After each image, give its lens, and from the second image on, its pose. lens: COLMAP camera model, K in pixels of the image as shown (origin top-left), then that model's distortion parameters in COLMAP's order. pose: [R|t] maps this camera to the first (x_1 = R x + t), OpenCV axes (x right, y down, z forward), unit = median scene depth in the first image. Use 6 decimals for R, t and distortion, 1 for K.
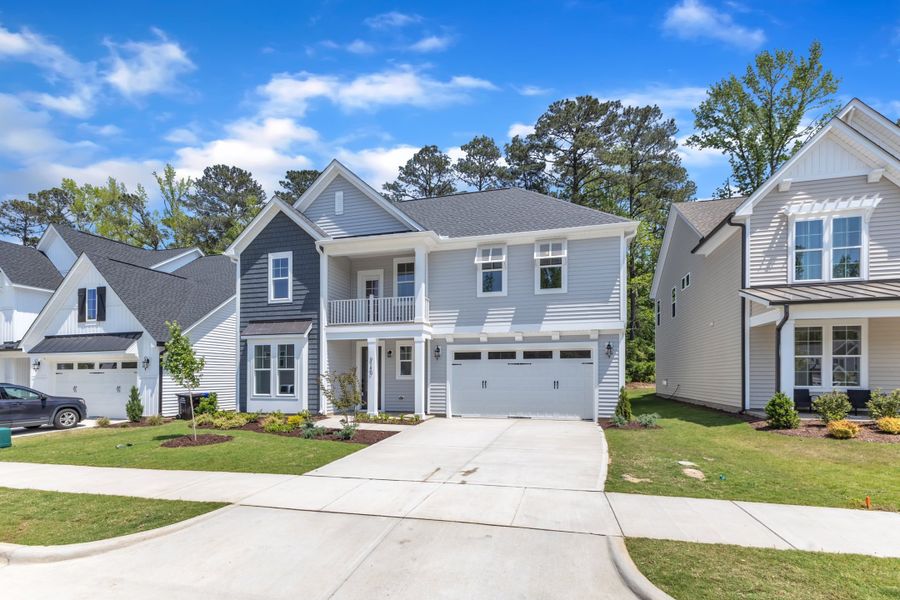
lens RADIAL K [[413.8, 0, 447.8], [0, 413.8, 333.1], [0, 0, 1]] dist [0.001483, 0.002395]
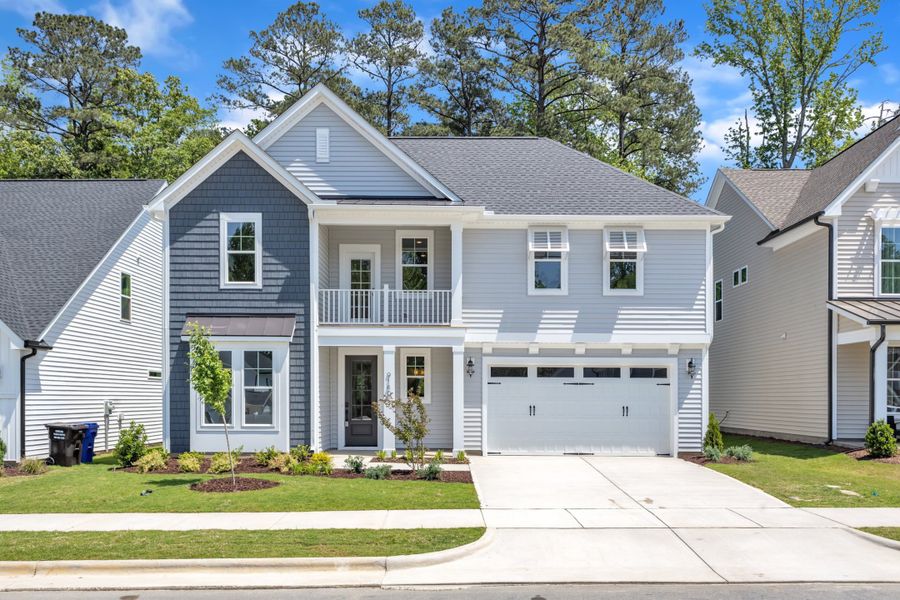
lens RADIAL K [[745.0, 0, 449.2], [0, 745.0, 302.5], [0, 0, 1]] dist [0.016205, -0.035005]
pose [[0.967040, 0.038672, 0.251670, -0.402565], [-0.033273, 0.999117, -0.025672, -0.031894], [-0.252440, 0.016452, 0.967473, -0.274642]]
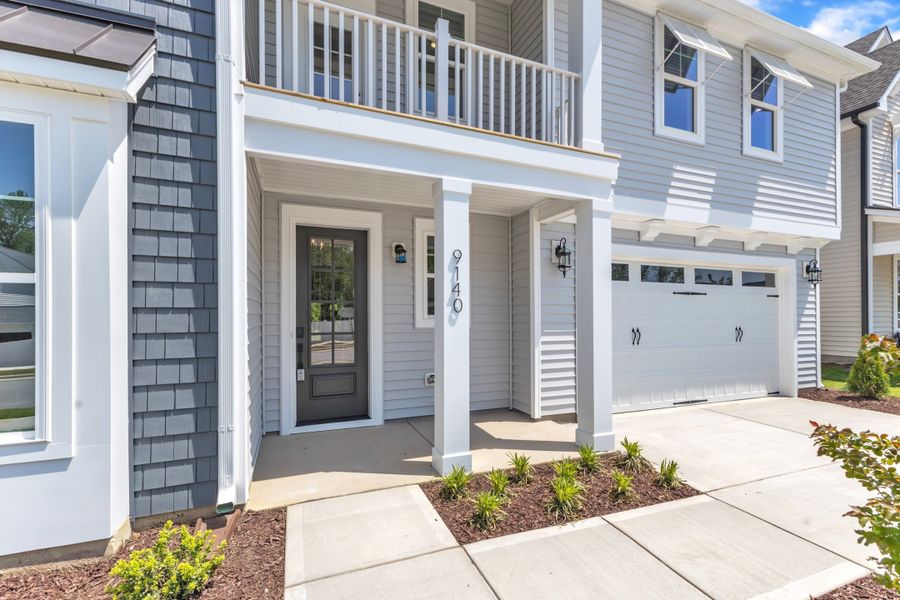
lens RADIAL K [[394.9, 0, 444.8], [0, 394.9, 296.1], [0, 0, 1]] dist [0.008725, 0.000559]
pose [[0.798229, 0.031405, 0.601535, -0.335216], [-0.063526, 0.997460, 0.032223, 0.079108], [-0.598995, -0.063934, 0.798196, 0.775918]]
